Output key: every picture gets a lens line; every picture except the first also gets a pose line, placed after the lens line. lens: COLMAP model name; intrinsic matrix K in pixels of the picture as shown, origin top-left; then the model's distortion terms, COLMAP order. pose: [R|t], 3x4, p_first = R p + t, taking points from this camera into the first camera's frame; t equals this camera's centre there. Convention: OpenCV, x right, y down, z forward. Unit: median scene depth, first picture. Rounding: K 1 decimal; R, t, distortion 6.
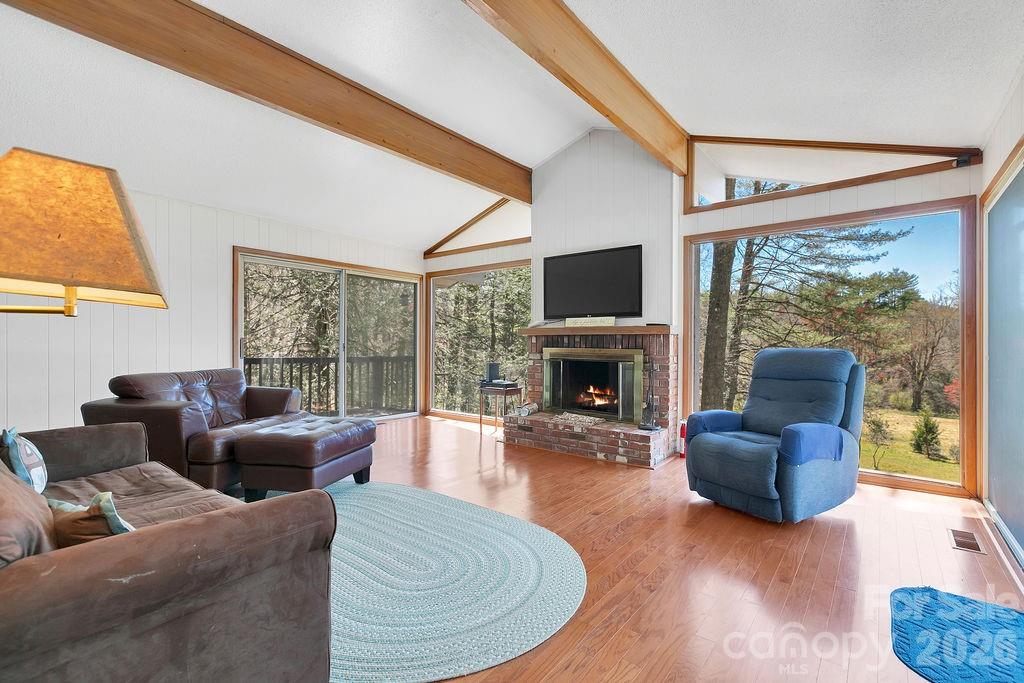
lens RADIAL K [[472.1, 0, 511.2], [0, 472.1, 338.8], [0, 0, 1]] dist [0.013565, -0.000555]
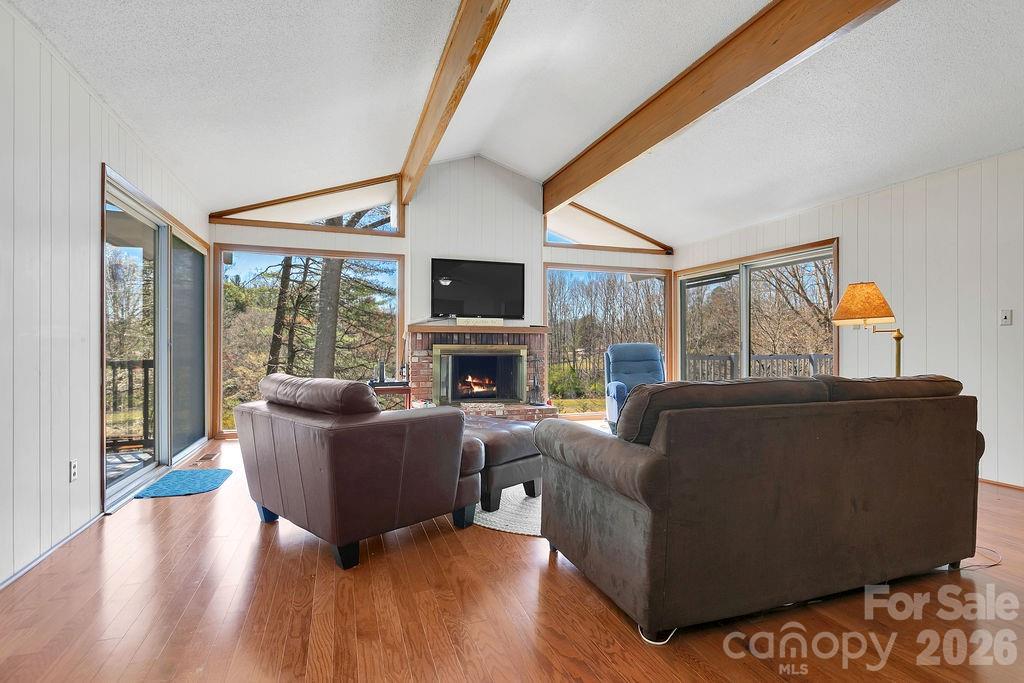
lens RADIAL K [[472.1, 0, 509.8], [0, 472.1, 341.8], [0, 0, 1]] dist [0.013565, -0.000555]
pose [[0.523437, -0.007409, 0.852032, -0.761866], [-0.008058, 0.999874, 0.013645, -0.003007], [-0.852026, -0.014008, 0.523311, 0.317083]]
